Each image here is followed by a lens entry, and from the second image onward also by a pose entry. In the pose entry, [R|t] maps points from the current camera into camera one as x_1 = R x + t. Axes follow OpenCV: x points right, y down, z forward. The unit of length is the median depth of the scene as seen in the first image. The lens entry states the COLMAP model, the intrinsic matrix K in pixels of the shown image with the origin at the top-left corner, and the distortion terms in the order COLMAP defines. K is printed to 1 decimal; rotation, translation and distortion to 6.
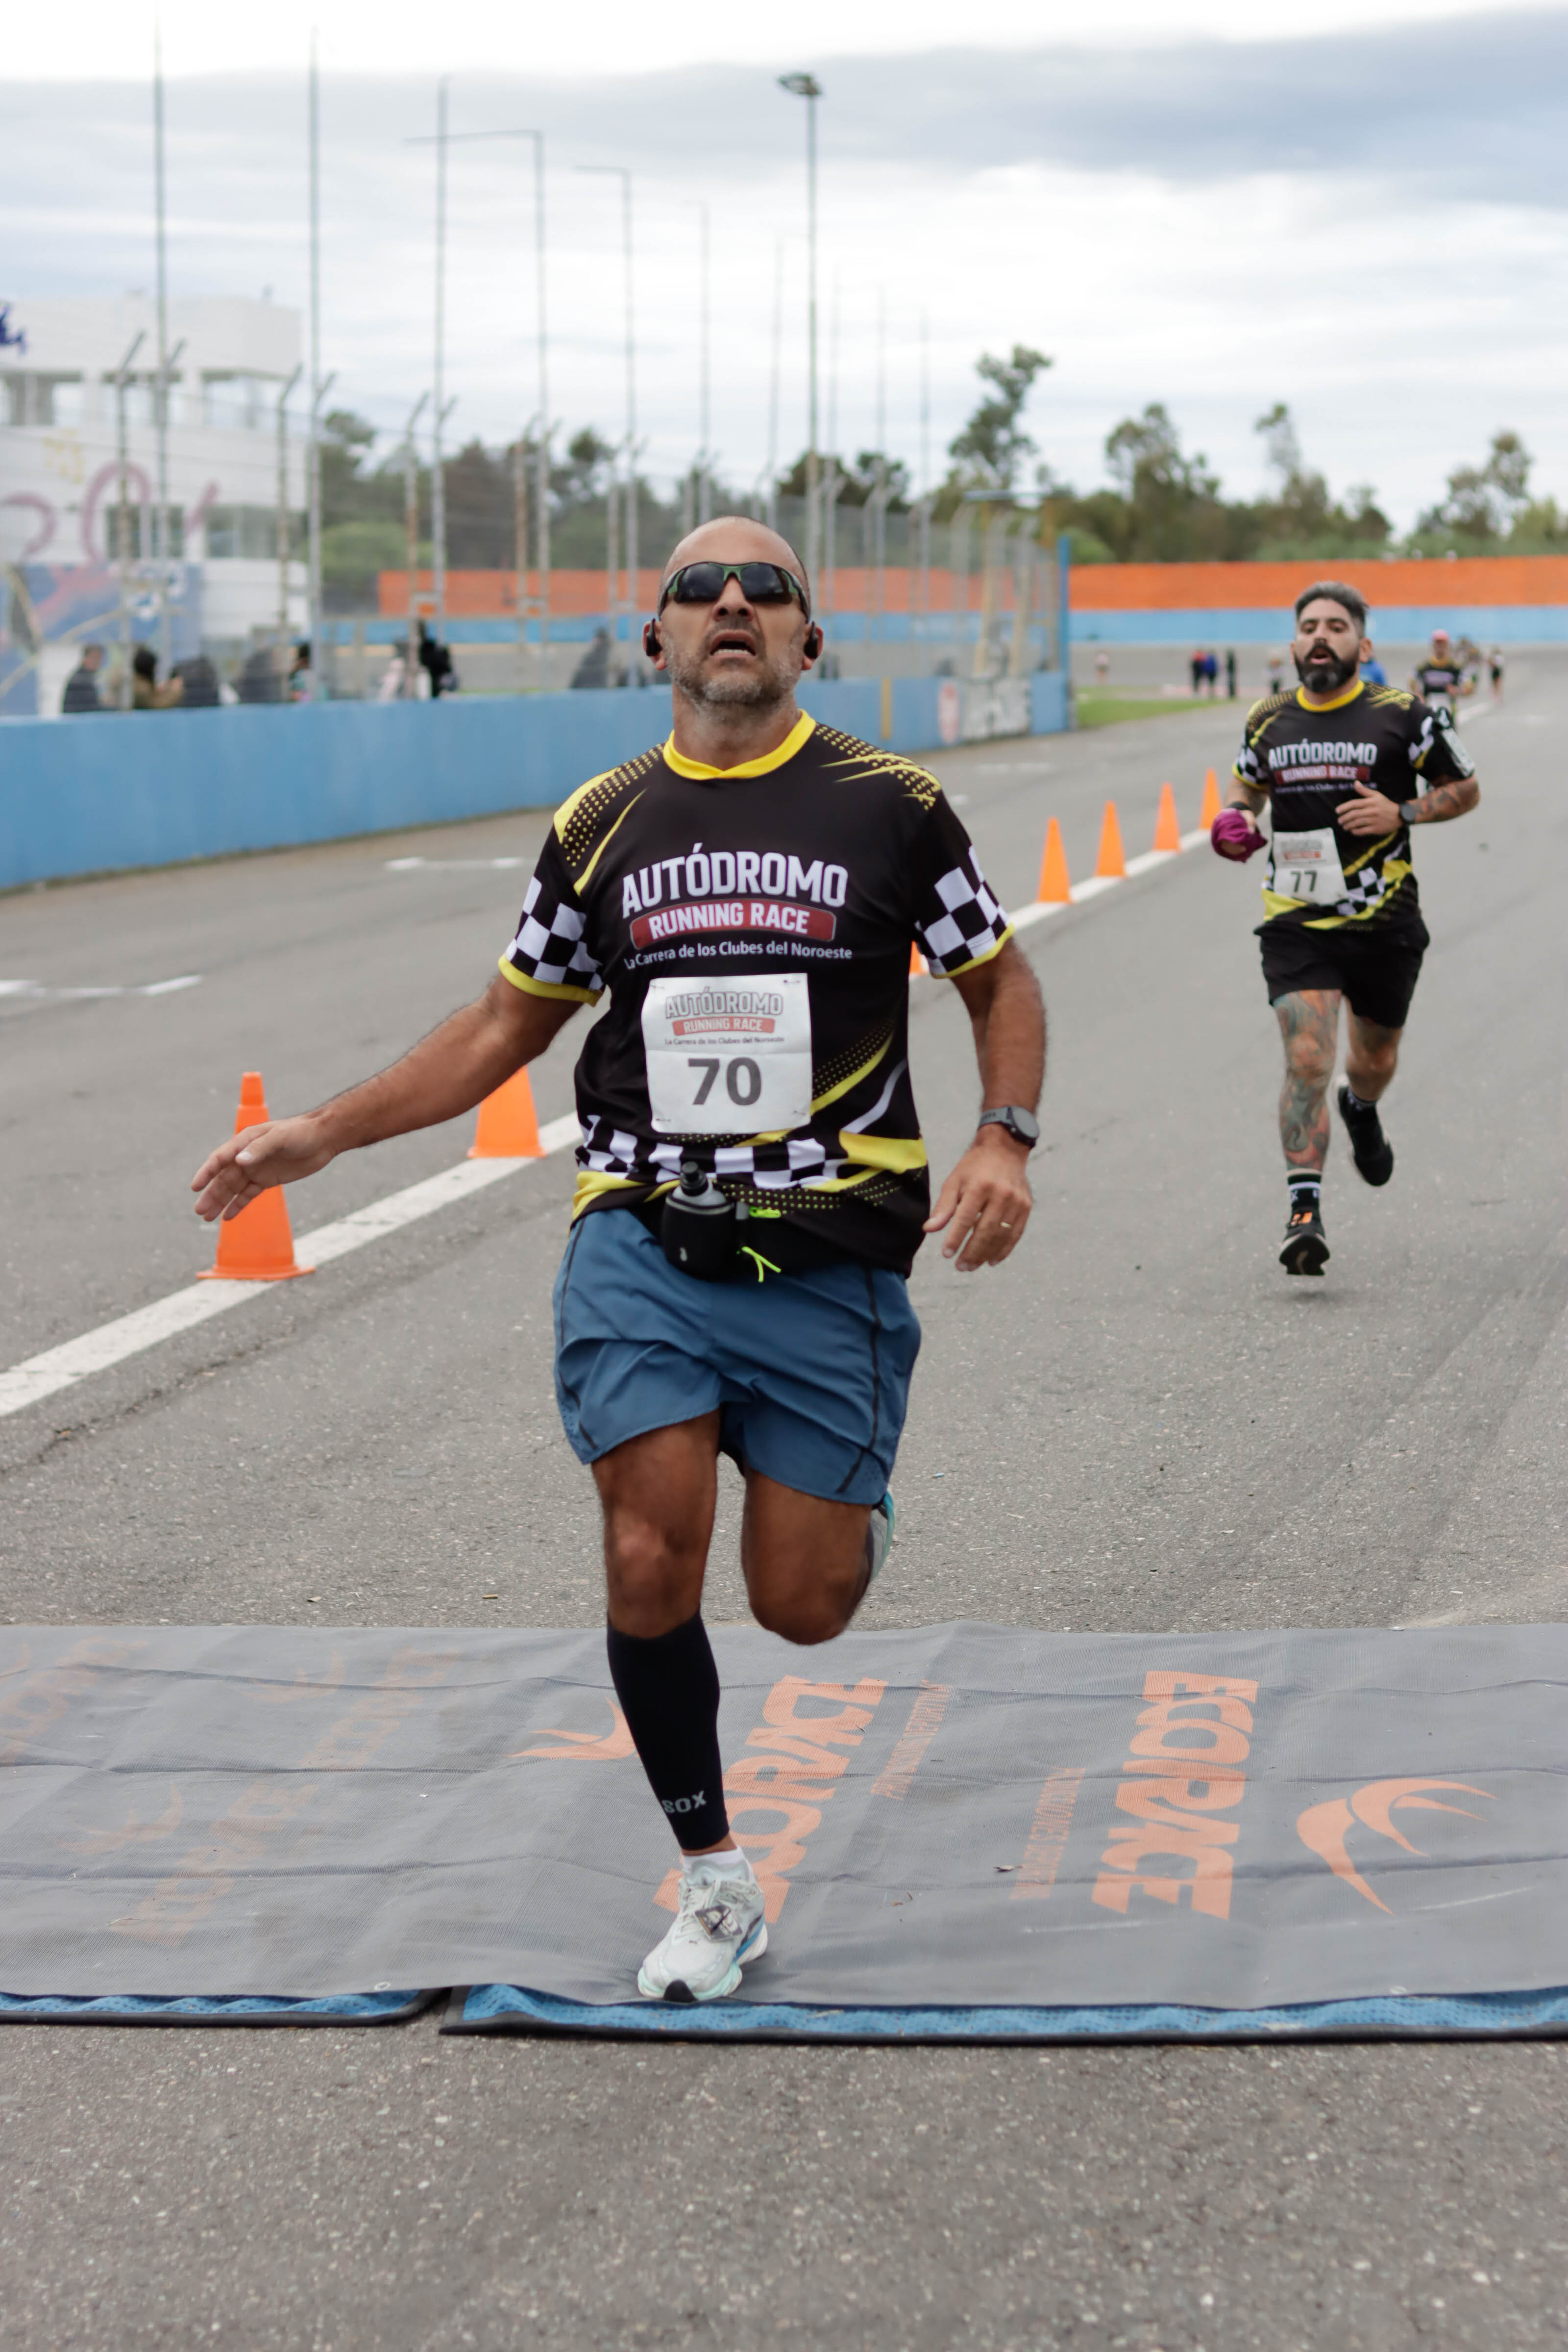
lens RADIAL K [[5445.8, 0, 784.0], [0, 5445.8, 1176.0], [0, 0, 1]] dist [-0.006969, 0.048177]
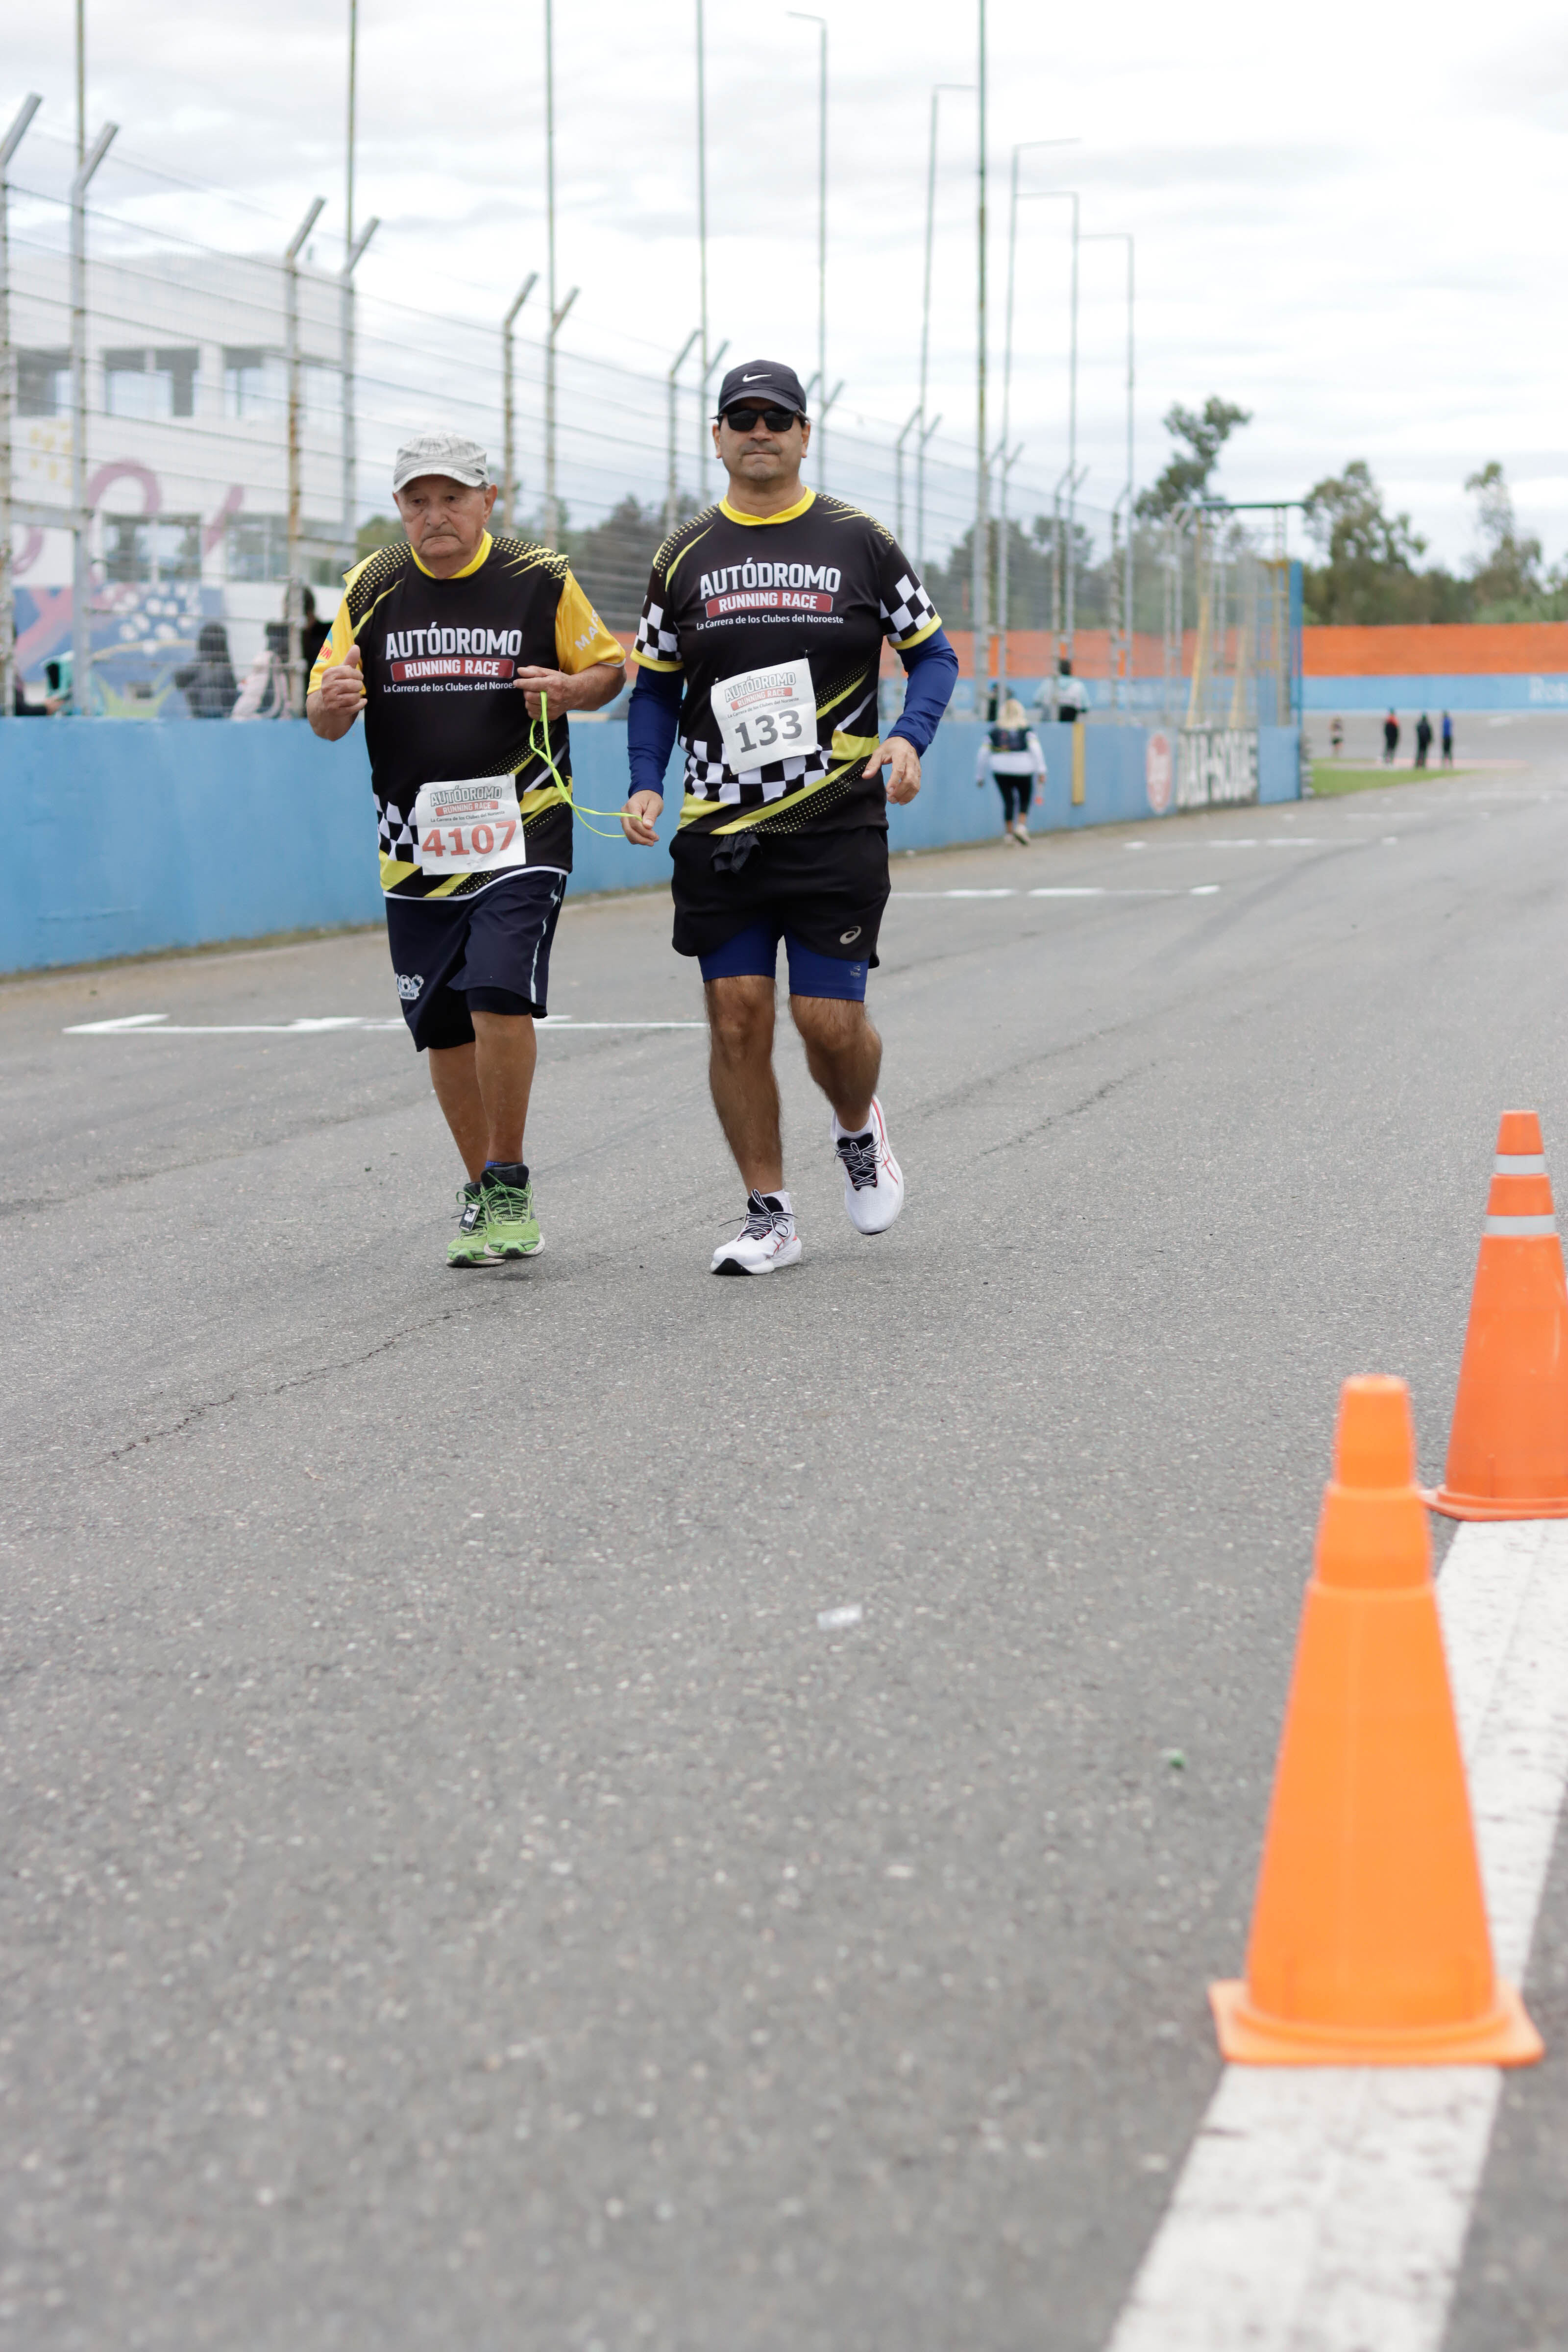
lens RADIAL K [[5547.0, 0, 777.1], [0, 5547.0, 1115.3], [0, 0, 1]] dist [-0.000213, -0.011229]
pose [[0.999451, 0.007145, -0.032340, 0.038145], [-0.008001, 0.999619, -0.026420, -0.259050], [0.032139, 0.026665, 0.999128, 3.590233]]
